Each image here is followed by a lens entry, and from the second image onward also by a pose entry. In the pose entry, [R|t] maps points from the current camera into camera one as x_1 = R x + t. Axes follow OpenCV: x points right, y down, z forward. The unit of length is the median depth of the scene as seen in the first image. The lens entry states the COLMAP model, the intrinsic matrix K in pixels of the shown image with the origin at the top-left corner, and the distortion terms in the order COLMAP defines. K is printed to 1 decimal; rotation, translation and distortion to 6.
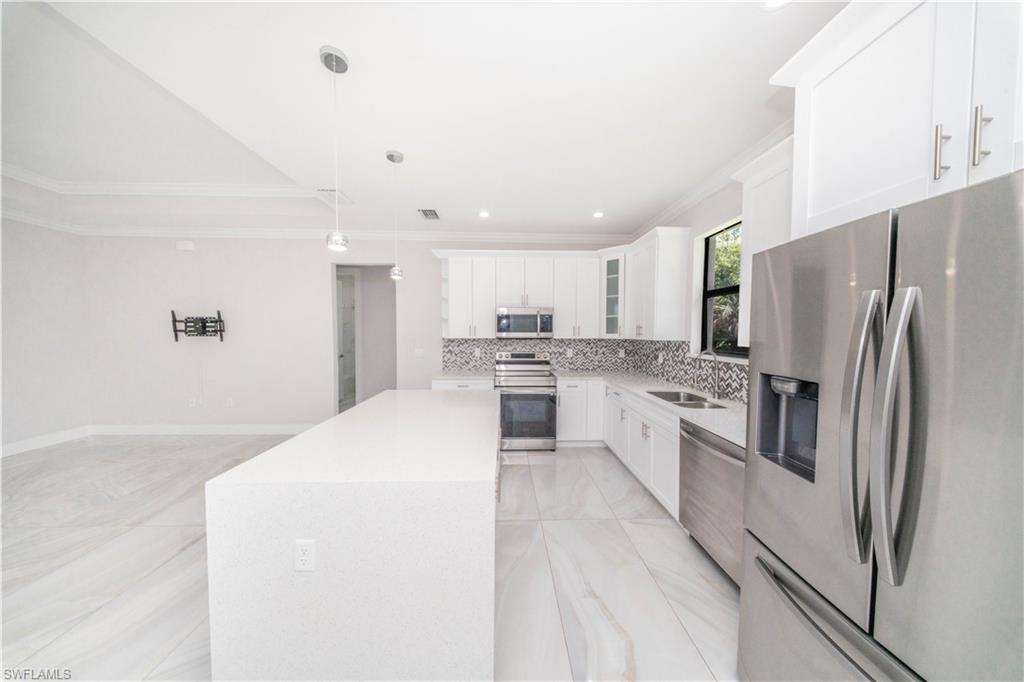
lens RADIAL K [[296.8, 0, 513.1], [0, 296.8, 342.9], [0, 0, 1]] dist [-0.000660, -0.000040]
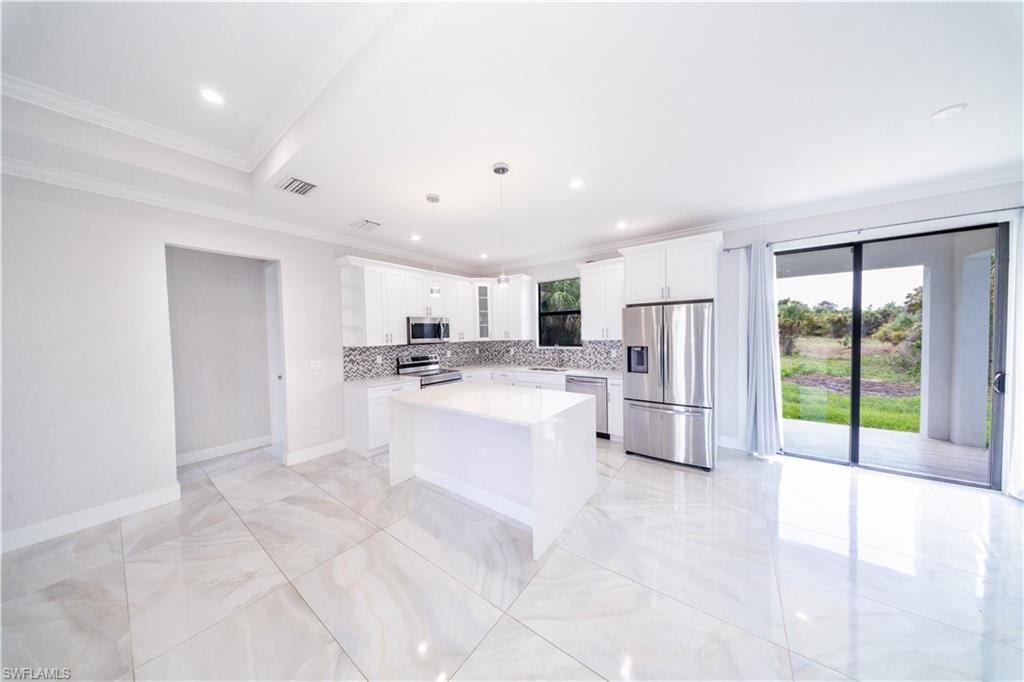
lens RADIAL K [[296.8, 0, 513.1], [0, 296.8, 342.9], [0, 0, 1]] dist [-0.000660, -0.000040]
pose [[0.619585, -0.041915, 0.783810, -0.705887], [0.056081, 0.998385, 0.009059, -0.009150], [-0.782924, 0.038344, 0.620935, -0.006092]]
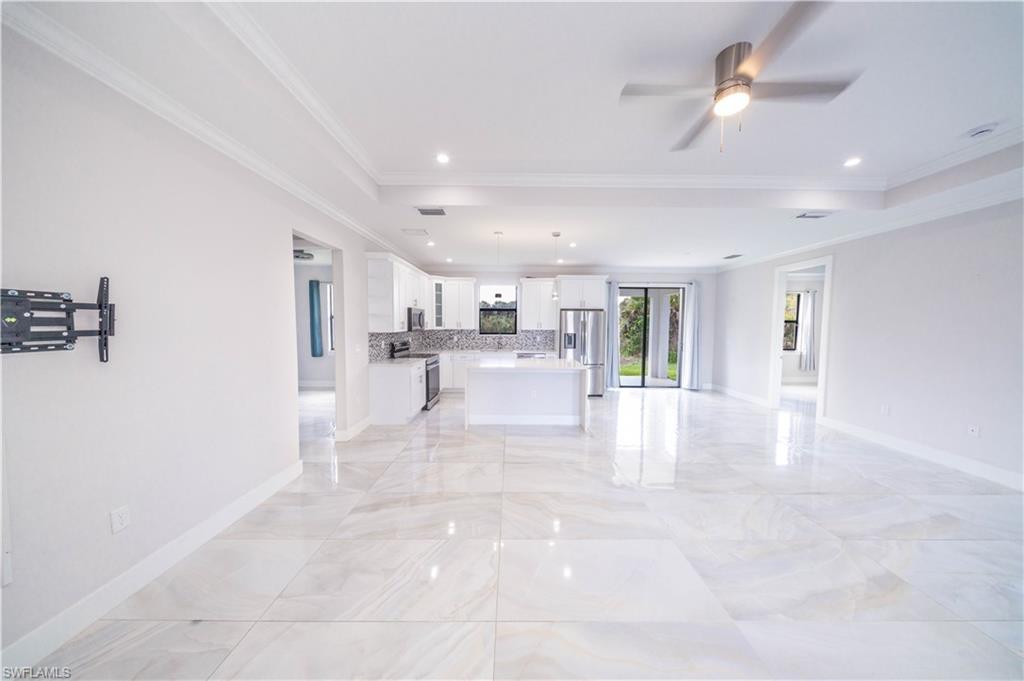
lens RADIAL K [[313.1, 0, 512.0], [0, 313.1, 340.5], [0, 0, 1]] dist [-0.000544, -0.000133]
pose [[0.033126, -0.058050, 0.997764, -1.442579], [0.036605, 0.997712, 0.056832, -0.036958], [-0.998781, 0.034641, 0.035175, 0.513396]]
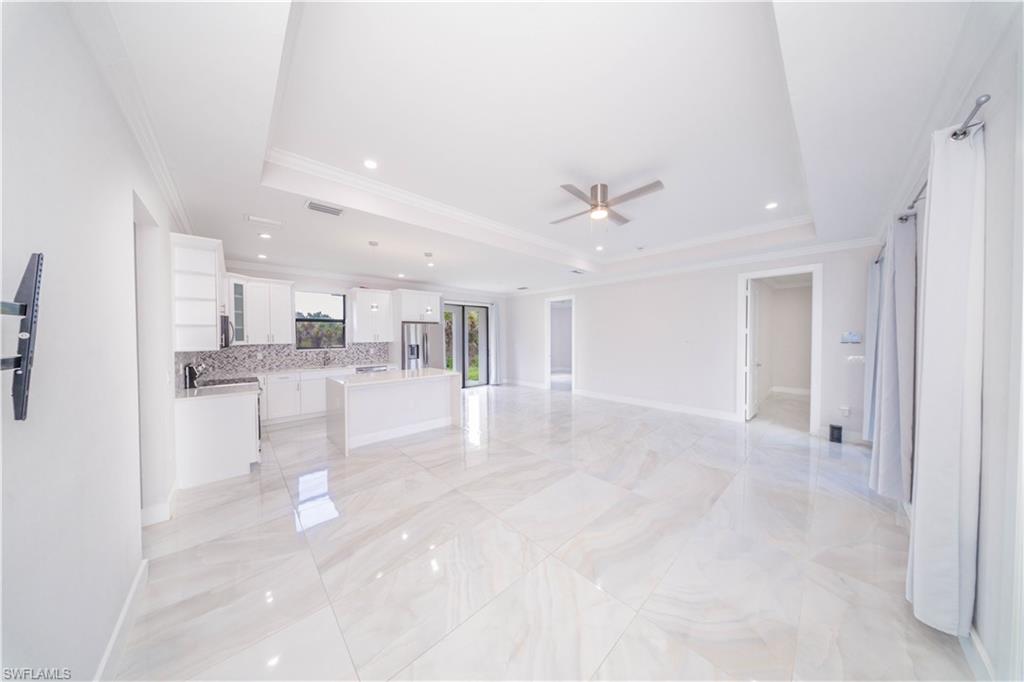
lens RADIAL K [[300.7, 0, 512.0], [0, 300.7, 341.0], [0, 0, 1]] dist [0.000266, -0.000027]
pose [[-0.656112, -0.016348, 0.754486, -1.408860], [0.032593, 0.998219, 0.049972, -0.056559], [-0.753959, 0.057378, -0.654410, 0.953279]]
